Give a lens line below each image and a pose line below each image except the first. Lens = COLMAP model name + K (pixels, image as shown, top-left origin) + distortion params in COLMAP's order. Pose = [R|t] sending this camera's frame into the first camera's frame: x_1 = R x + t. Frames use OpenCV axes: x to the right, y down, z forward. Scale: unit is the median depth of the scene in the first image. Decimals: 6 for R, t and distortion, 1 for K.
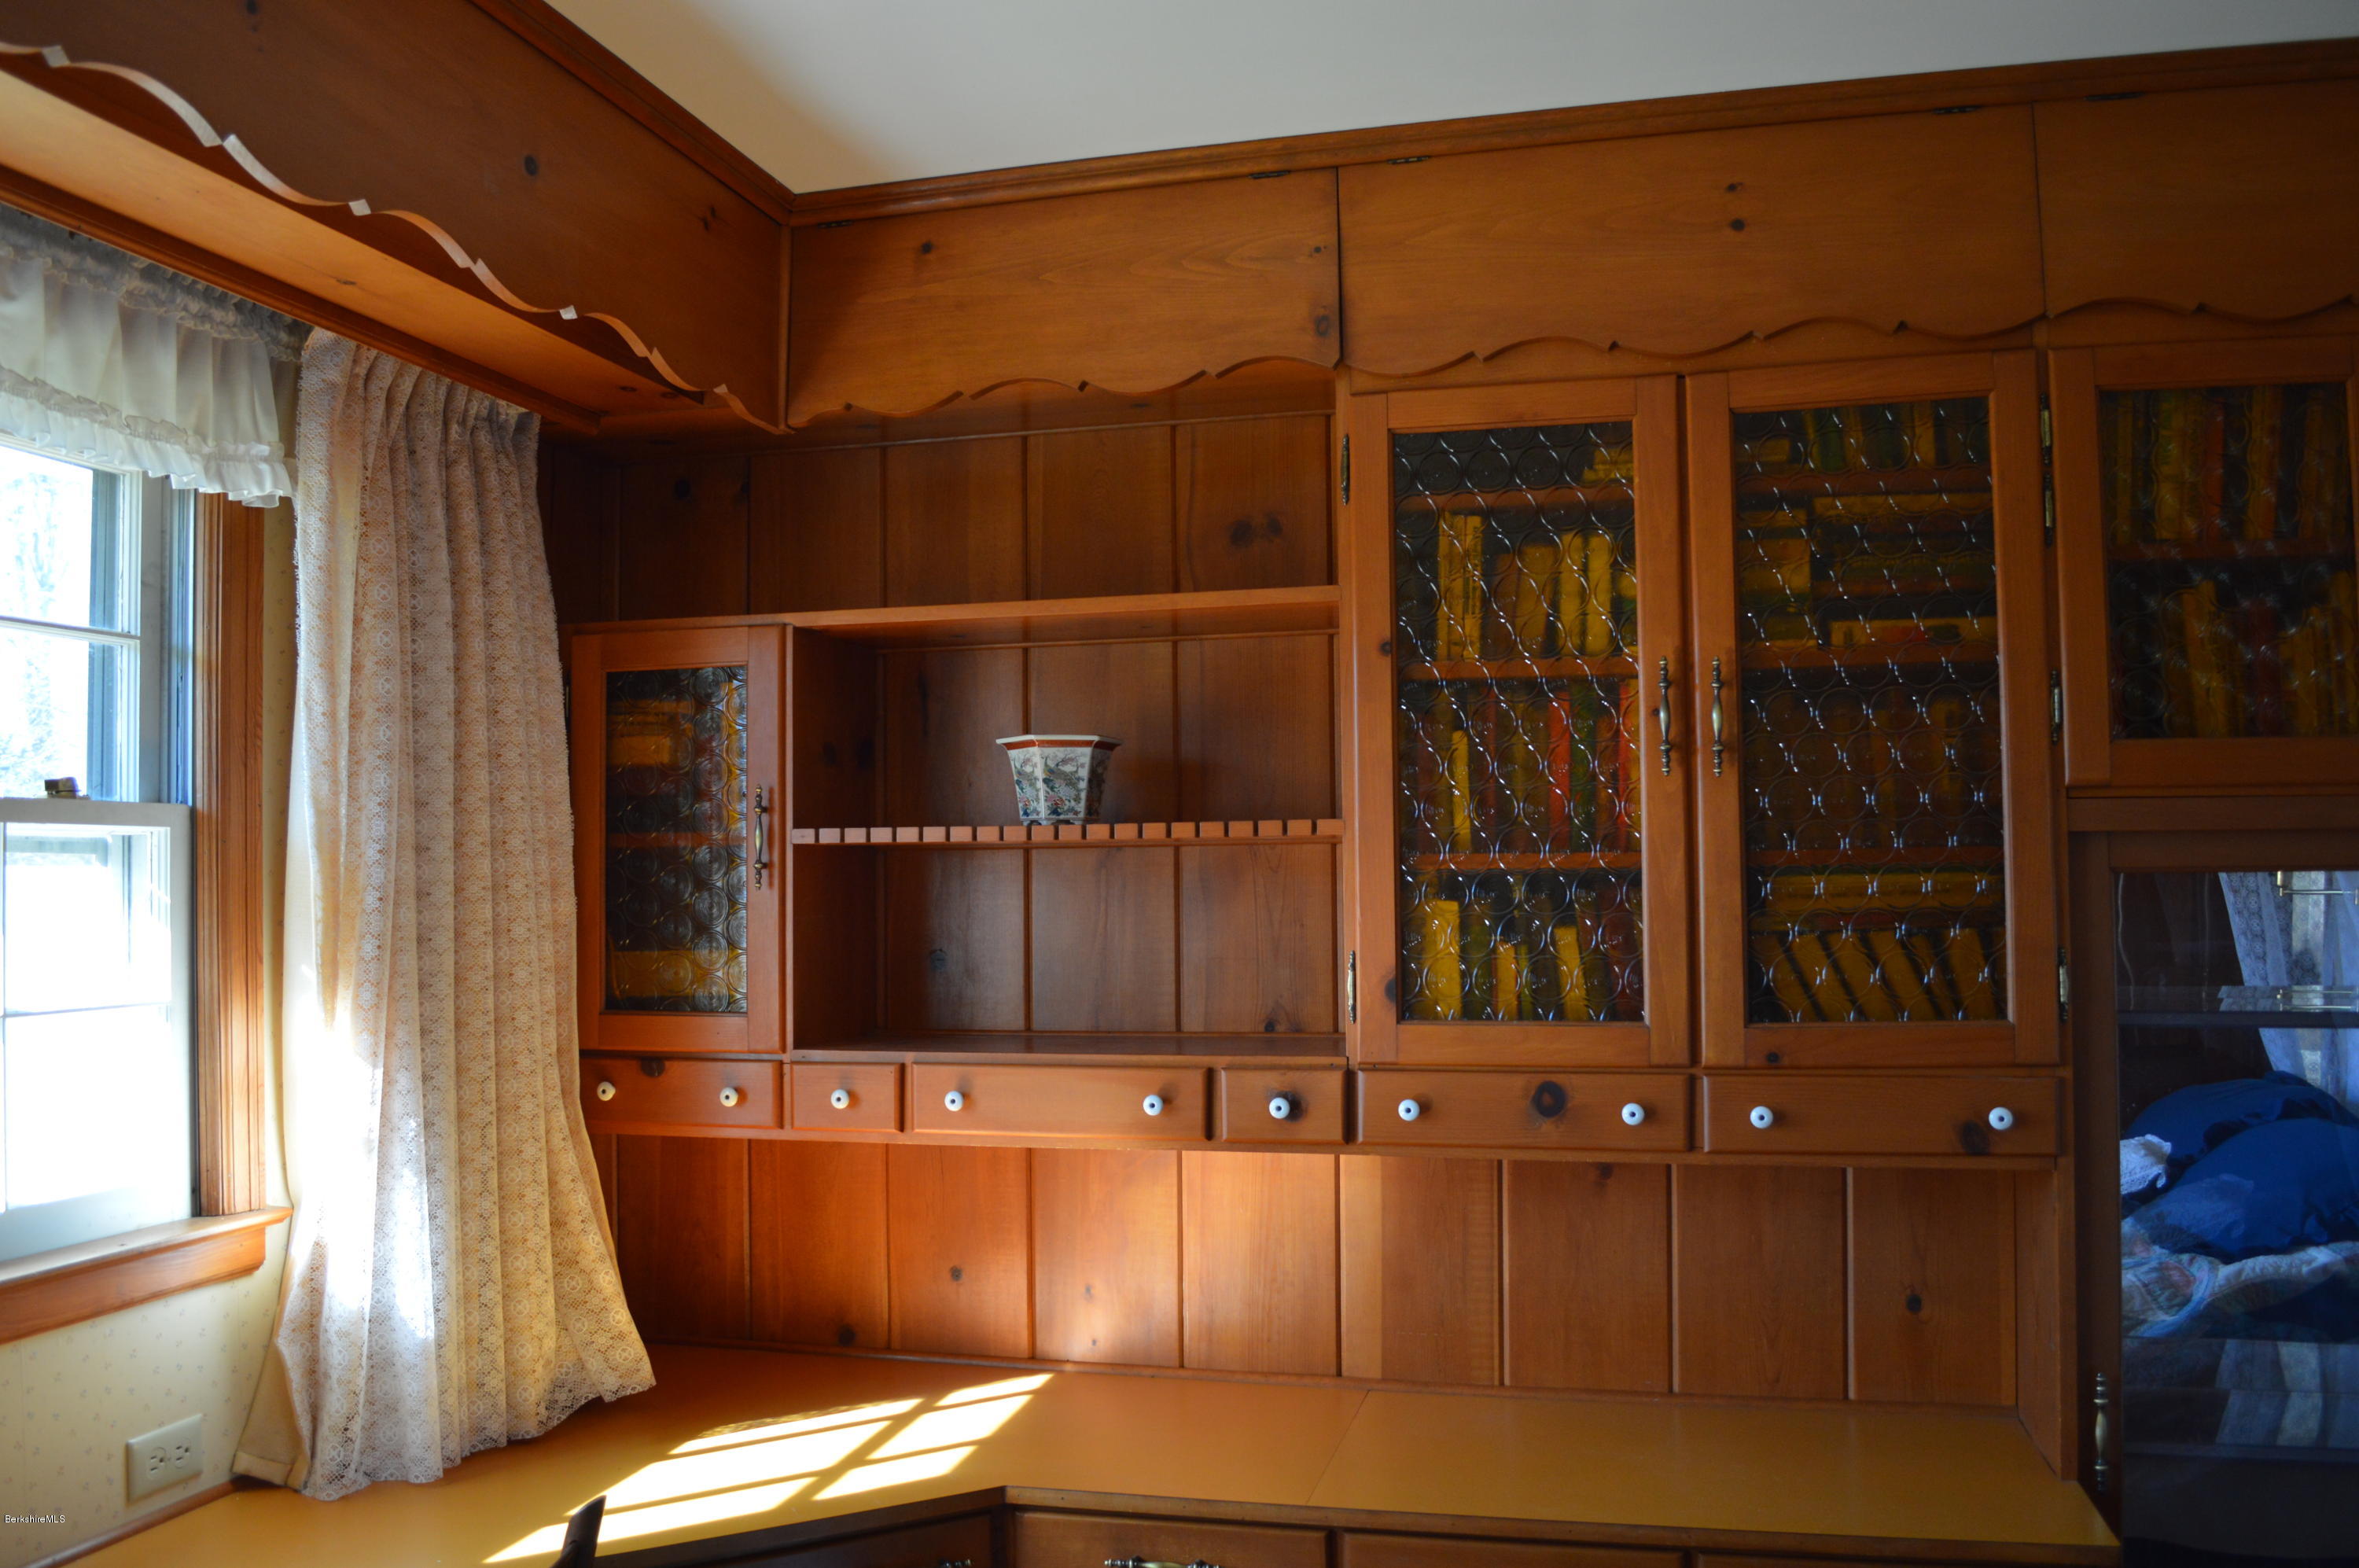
lens RADIAL K [[1897.0, 0, 1177.8], [0, 1897.0, 814.6], [0, 0, 1]] dist [-0.082577, 0.009393]
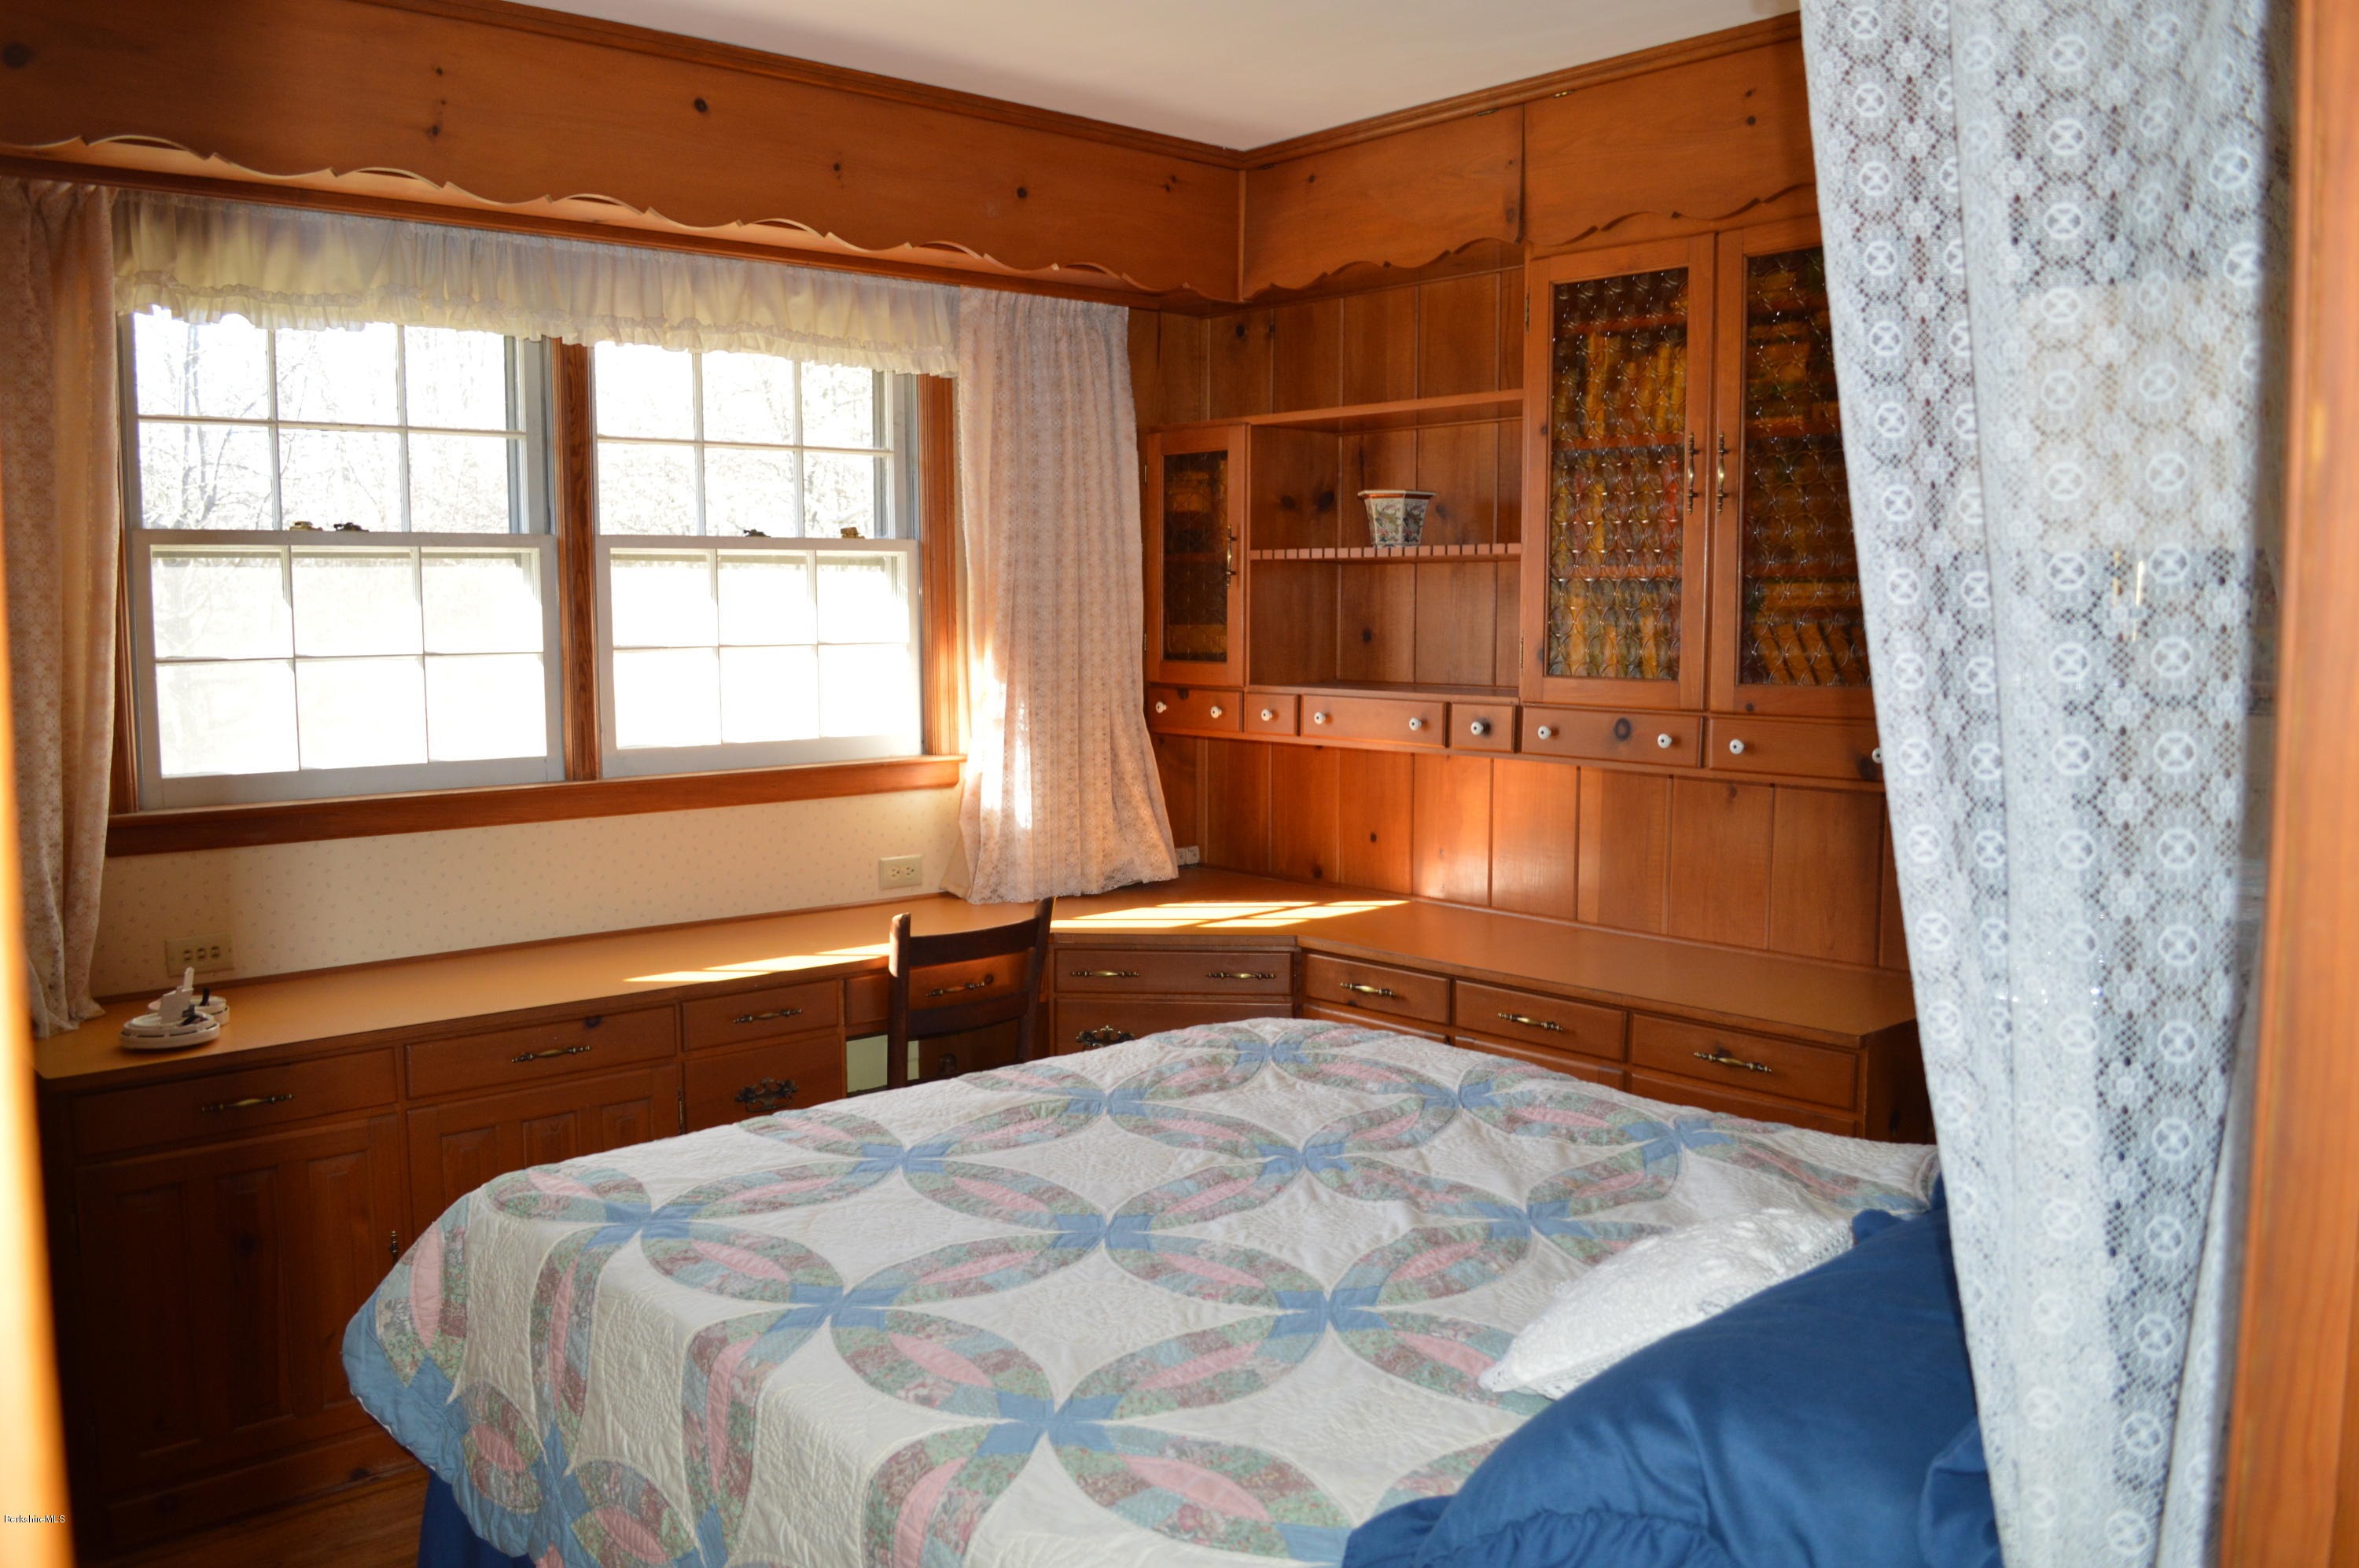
lens RADIAL K [[1897.0, 0, 1177.8], [0, 1897.0, 814.6], [0, 0, 1]] dist [-0.082577, 0.009393]
pose [[0.827890, 0.073418, -0.556064, 0.729816], [0.009540, 0.989410, 0.144837, -0.004574], [0.560809, -0.125214, 0.818422, -0.440333]]
